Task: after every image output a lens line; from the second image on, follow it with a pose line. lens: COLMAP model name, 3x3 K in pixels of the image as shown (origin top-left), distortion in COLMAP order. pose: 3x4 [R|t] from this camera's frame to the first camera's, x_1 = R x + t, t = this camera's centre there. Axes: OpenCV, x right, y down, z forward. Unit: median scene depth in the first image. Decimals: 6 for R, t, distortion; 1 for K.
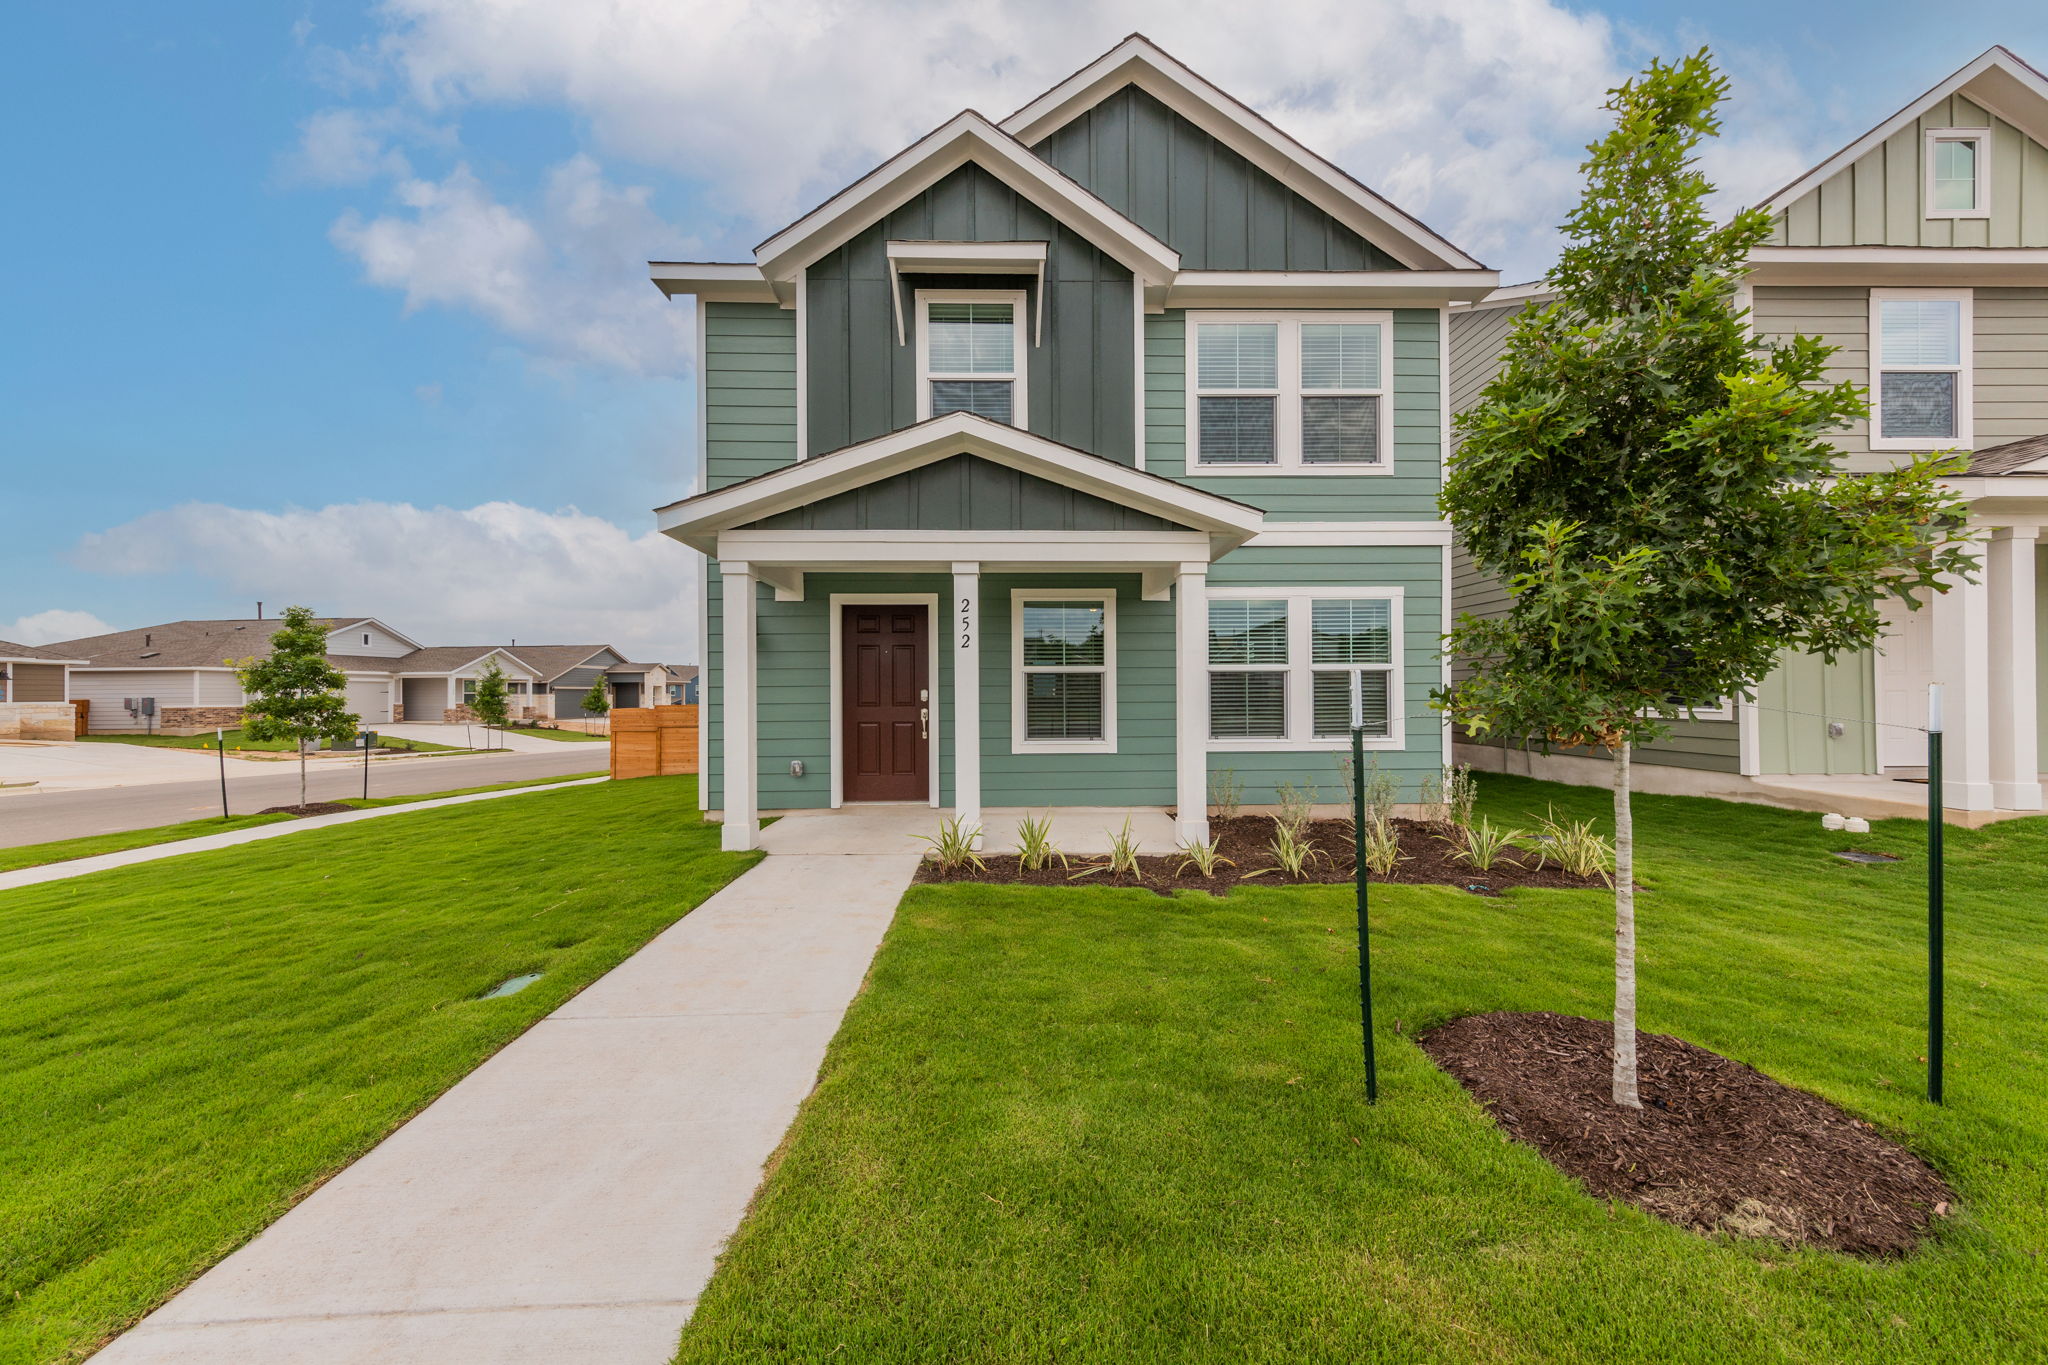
lens RADIAL K [[664.2, 0, 1019.5], [0, 664.2, 682.8], [0, 0, 1]] dist [-0.001920, -0.000241]
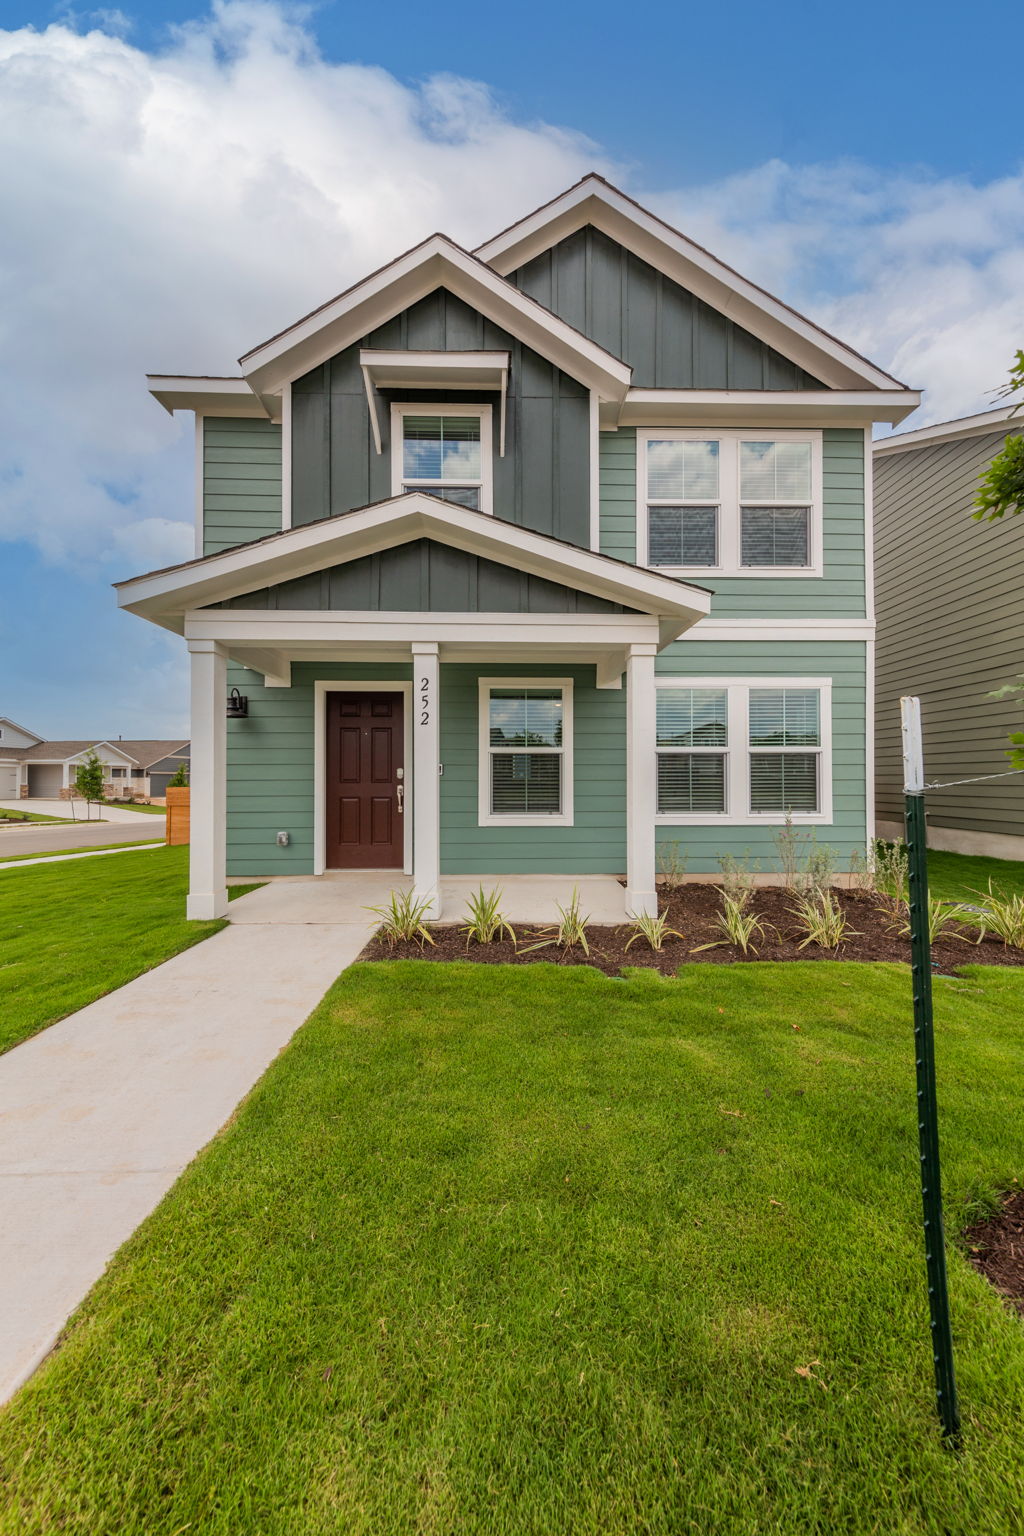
lens RADIAL K [[505.6, 0, 512.0], [0, 505.6, 768.0], [0, 0, 1]] dist [0.001379, -0.000015]
pose [[0.999976, 0.004834, 0.005043, 0.040021], [-0.004804, 0.999971, -0.005935, 0.014547], [-0.005071, 0.005910, 0.999970, 0.157801]]
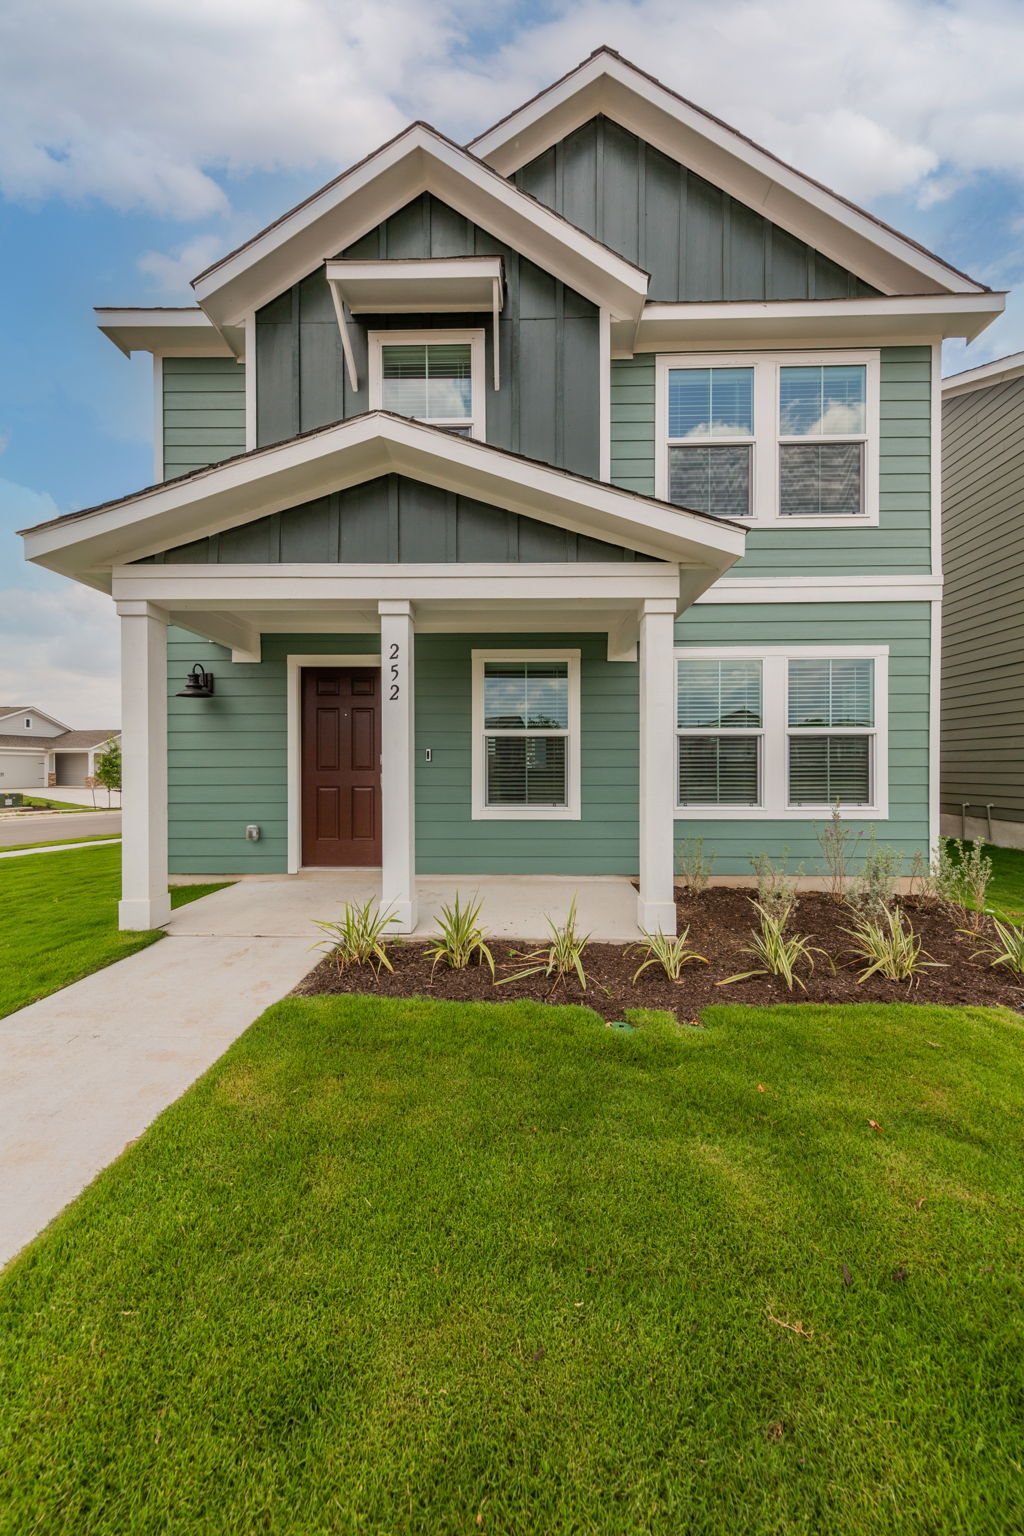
lens RADIAL K [[512.4, 0, 511.2], [0, 512.4, 763.4], [0, 0, 1]] dist [0.002532, 0.000120]
pose [[0.999279, 0.004316, -0.037719, 0.074601], [-0.004003, 0.999957, 0.008365, 0.018243], [0.037754, -0.008208, 0.999253, 0.256606]]
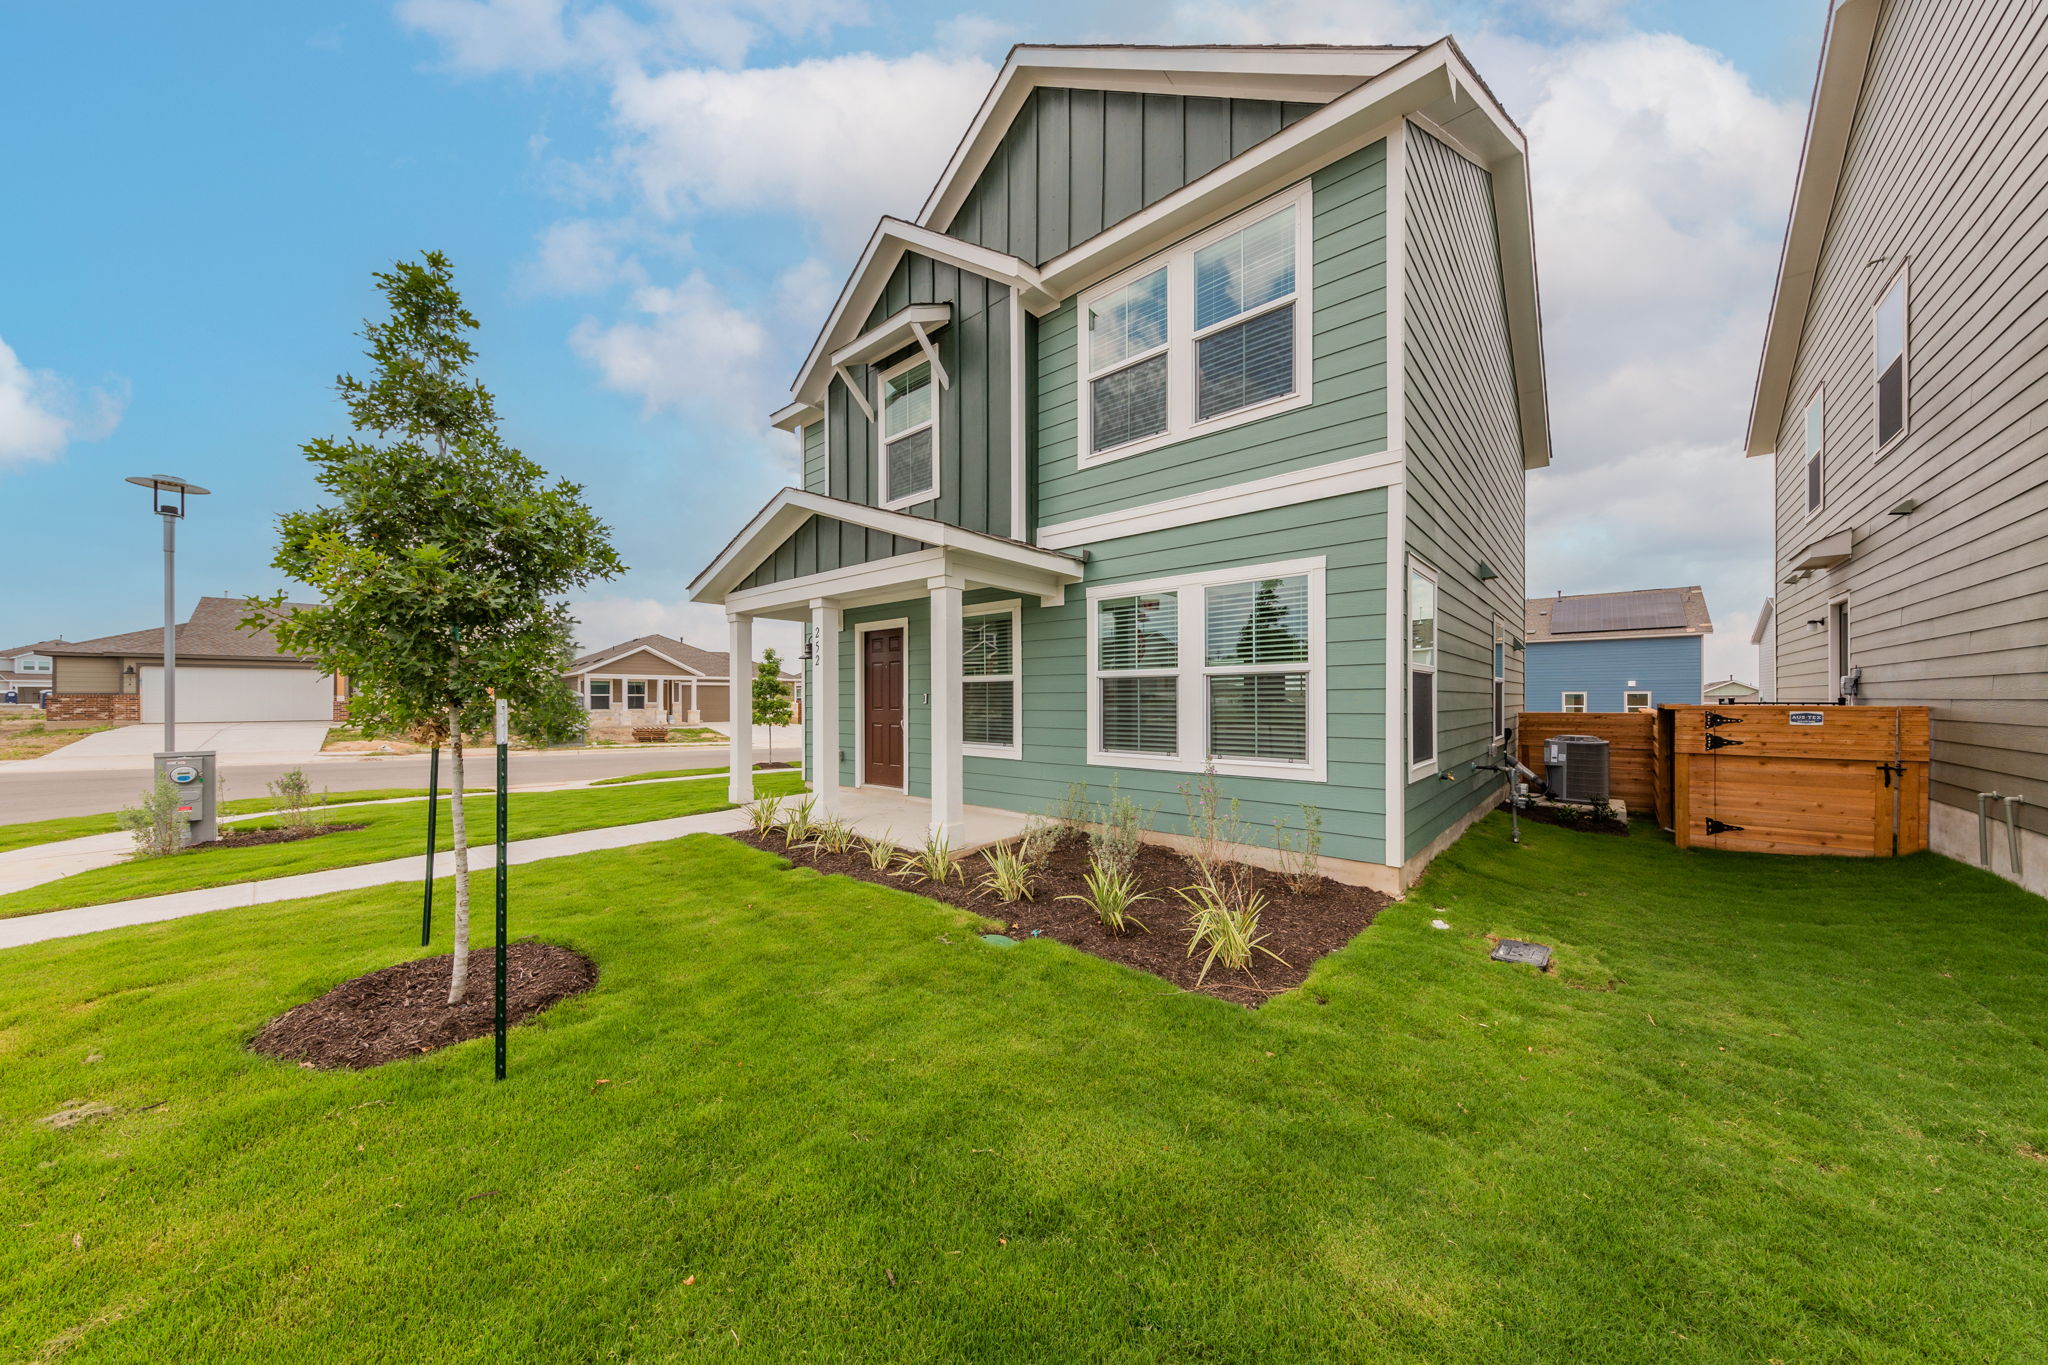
lens RADIAL K [[674.2, 0, 977.1], [0, 674.2, 689.0], [0, 0, 1]] dist [0.001379, -0.000015]
pose [[0.717160, -0.006892, -0.696874, 0.819486], [0.007476, 0.999970, -0.002196, -0.000878], [0.696868, -0.003634, 0.717190, 0.213954]]
